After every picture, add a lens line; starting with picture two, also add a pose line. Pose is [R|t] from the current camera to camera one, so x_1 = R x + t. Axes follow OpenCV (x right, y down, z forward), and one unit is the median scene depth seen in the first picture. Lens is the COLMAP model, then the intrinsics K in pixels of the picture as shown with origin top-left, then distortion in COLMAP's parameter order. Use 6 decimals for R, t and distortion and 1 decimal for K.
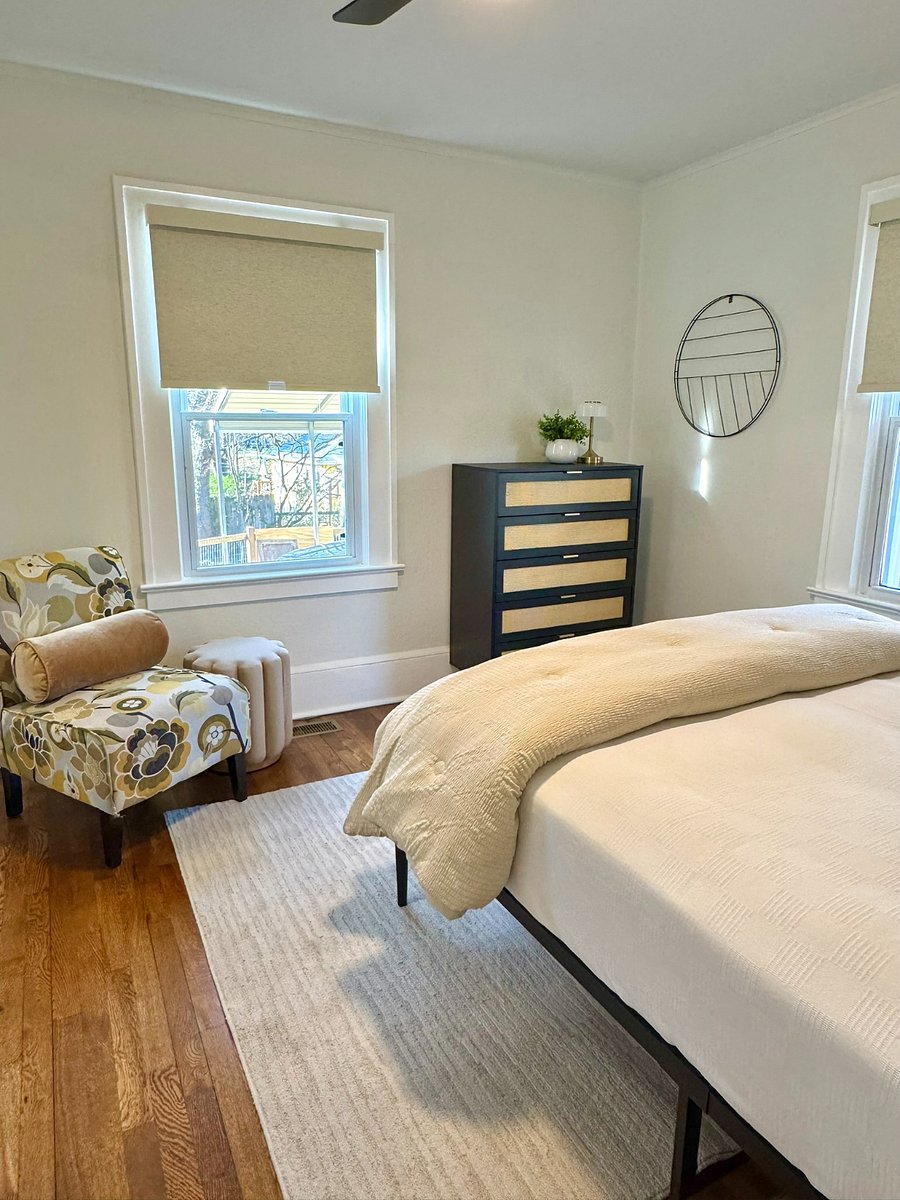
lens RADIAL K [[776.1, 0, 449.3], [0, 776.1, 598.8], [0, 0, 1]] dist [-0.004779, -0.000266]
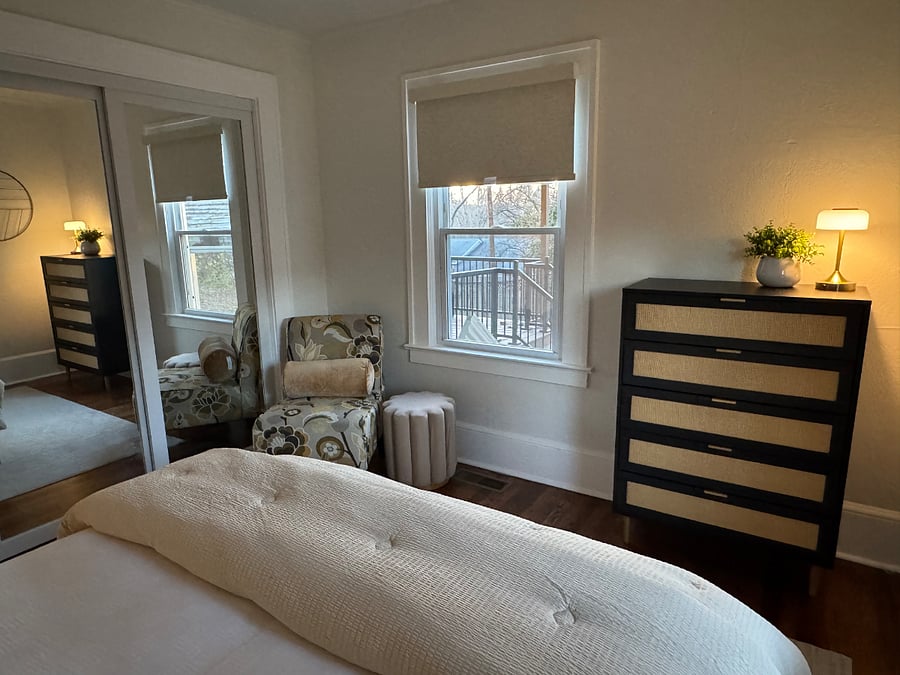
lens RADIAL K [[582.1, 0, 452.5], [0, 582.1, 342.1], [0, 0, 1]] dist [-0.004779, -0.000266]
pose [[0.498923, 0.171235, -0.849561, 0.691926], [-0.172178, 0.980330, 0.096477, -0.166065], [0.849370, 0.098141, 0.518592, 0.564154]]
